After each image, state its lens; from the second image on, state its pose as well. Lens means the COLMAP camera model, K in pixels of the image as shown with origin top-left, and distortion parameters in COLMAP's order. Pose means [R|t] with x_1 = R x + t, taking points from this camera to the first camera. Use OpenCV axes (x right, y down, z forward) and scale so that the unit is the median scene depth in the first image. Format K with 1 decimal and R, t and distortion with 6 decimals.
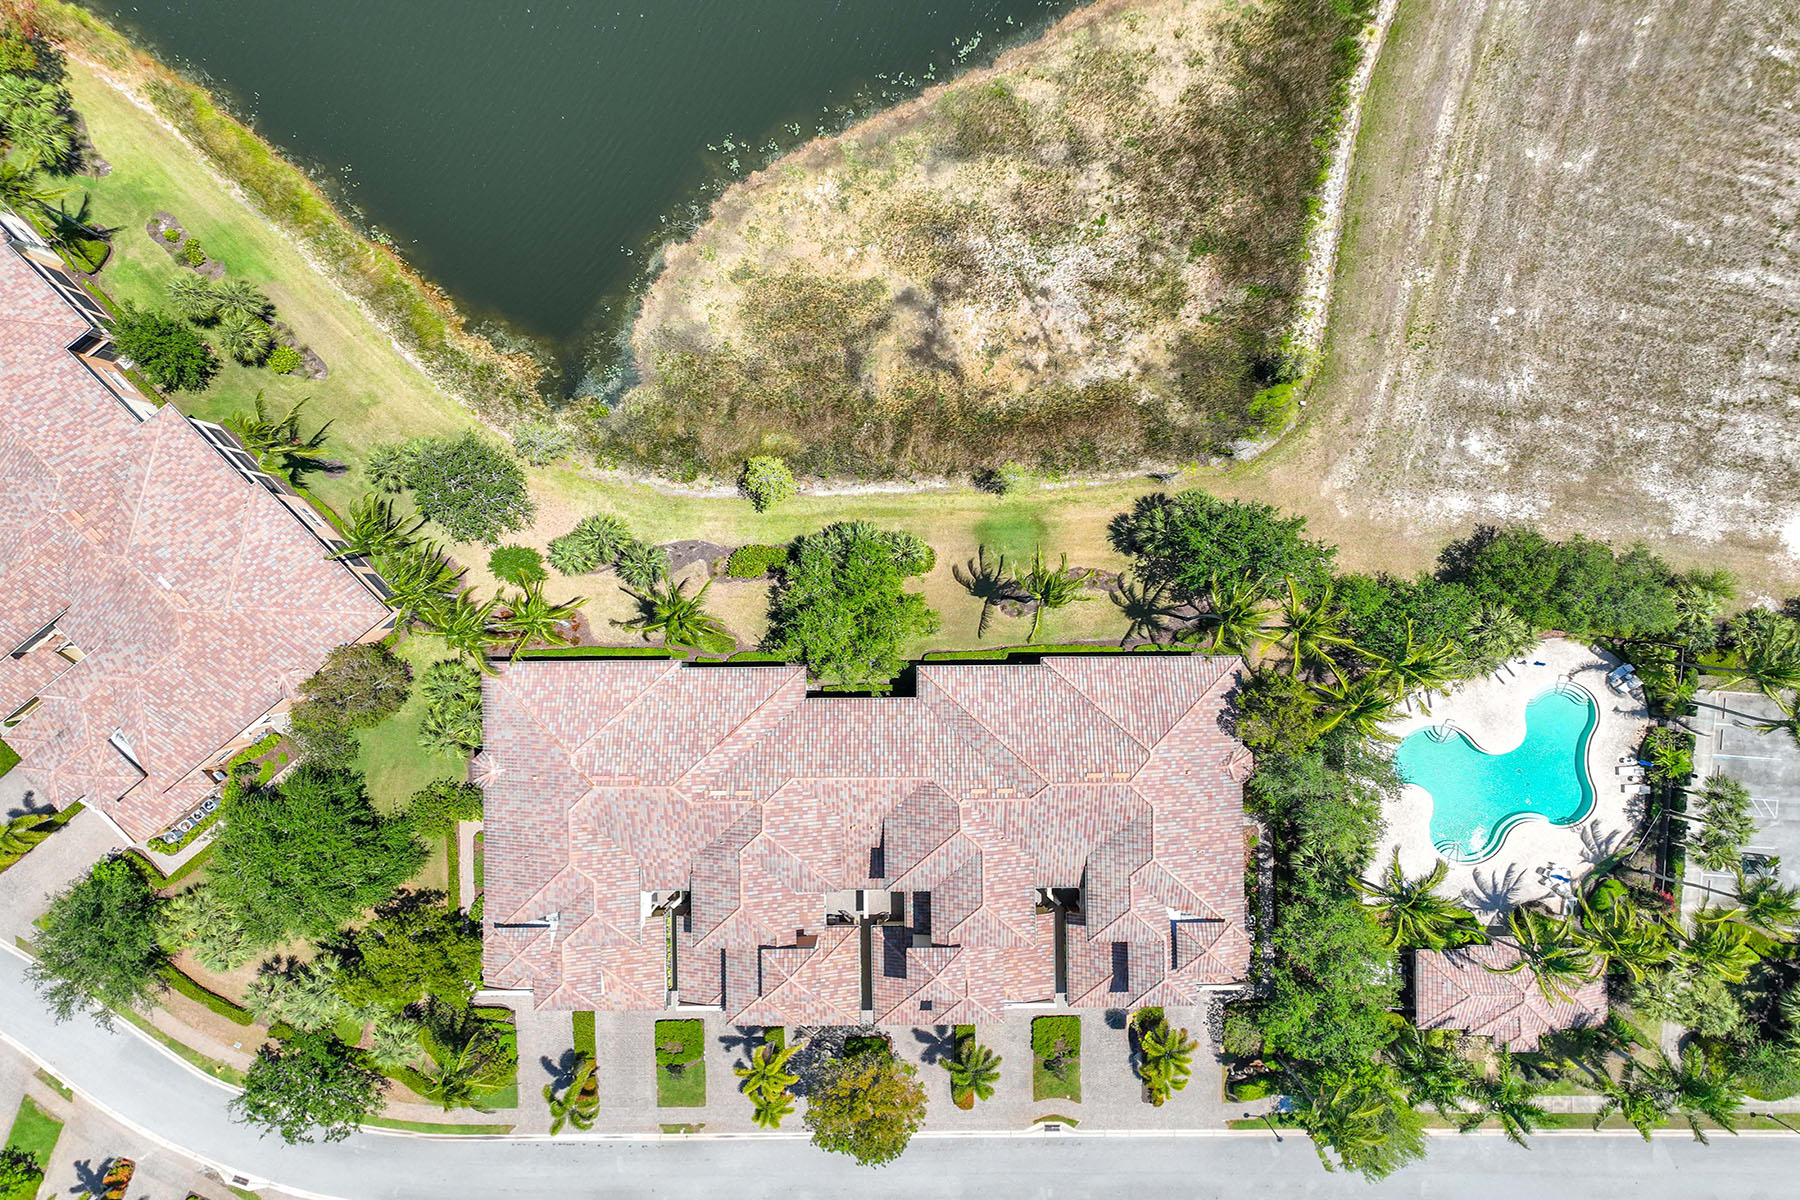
lens RADIAL K [[1248.4, 0, 900.0], [0, 1248.4, 600.0], [0, 0, 1]] dist [0.001990, -0.000579]
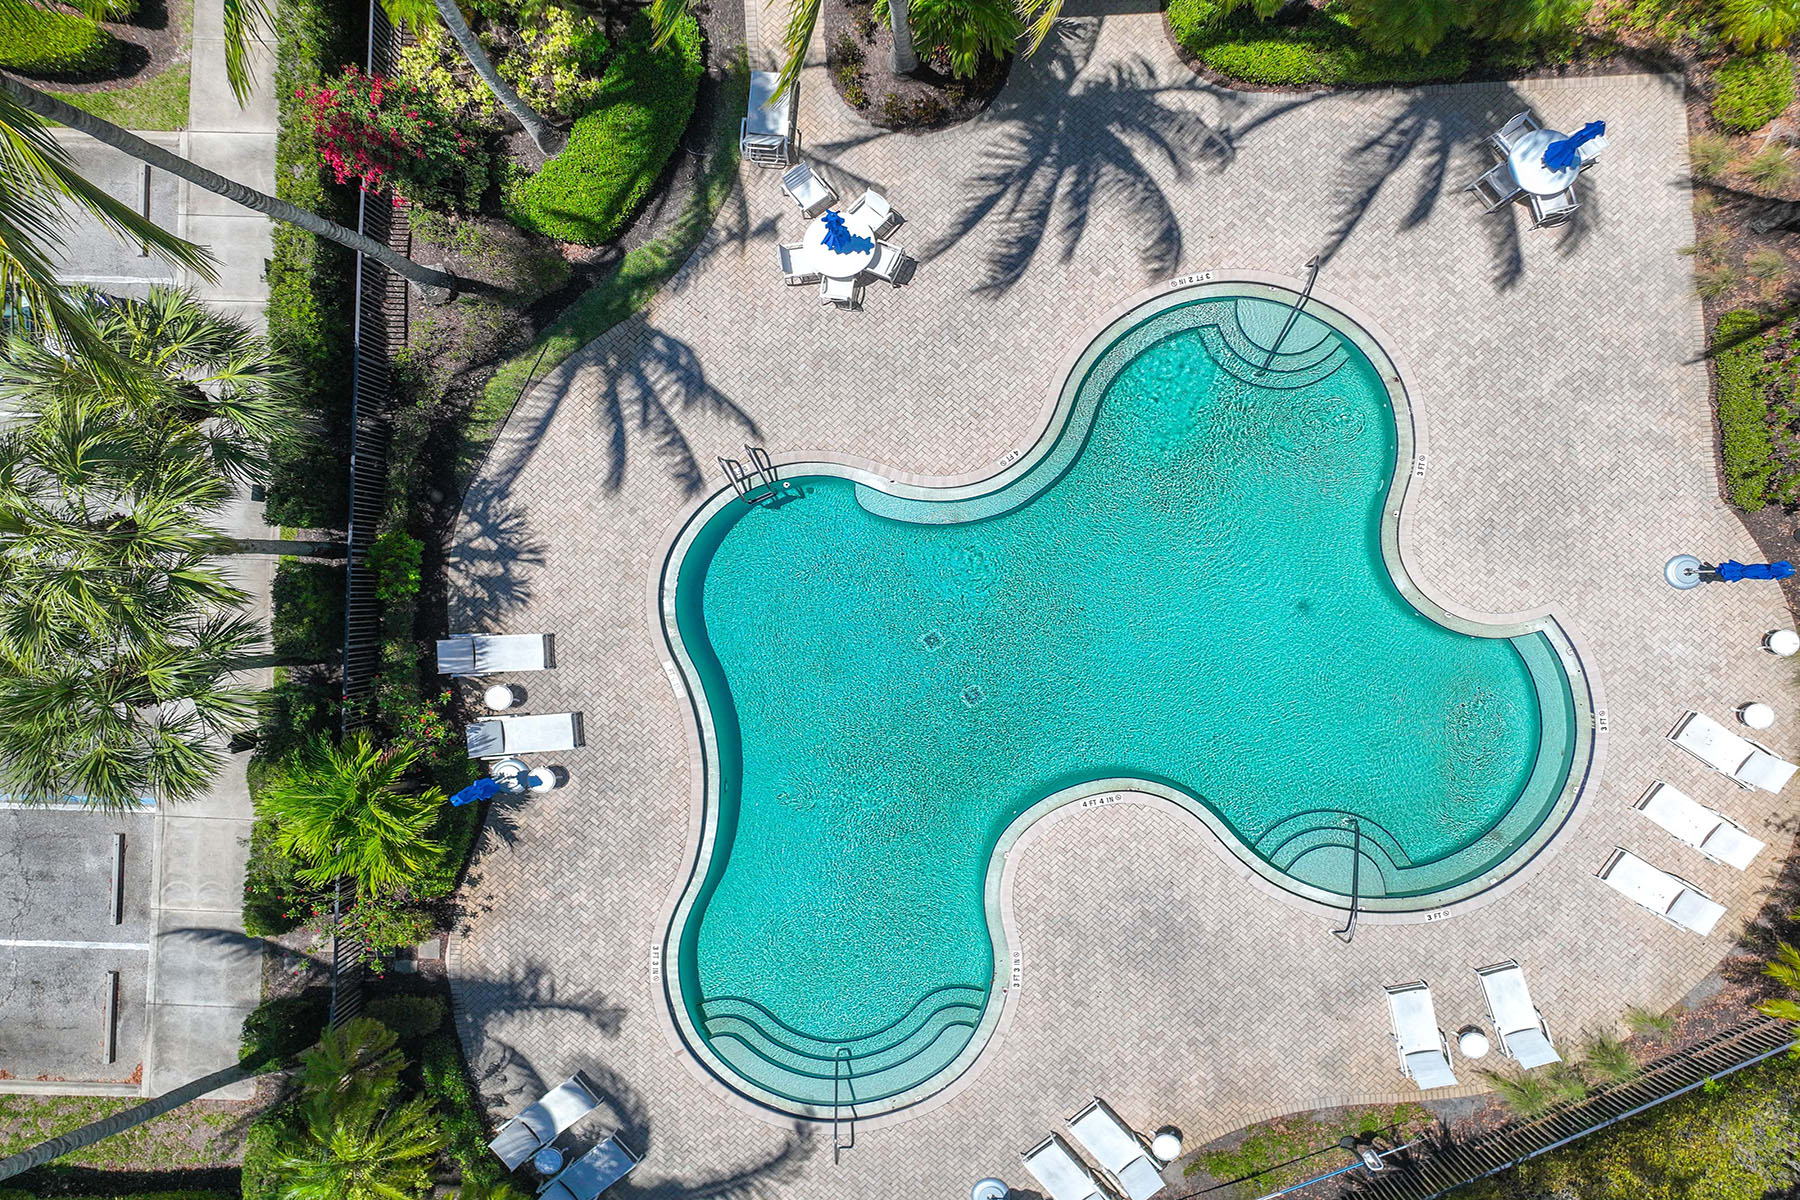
lens RADIAL K [[1248.4, 0, 900.0], [0, 1248.4, 600.0], [0, 0, 1]] dist [0.001990, -0.000579]
pose [[-0.999064, 0.040972, -0.013874, 0.519661], [-0.040834, -0.999115, -0.010091, 0.160564], [-0.014275, -0.009515, 0.999853, 0.776711]]
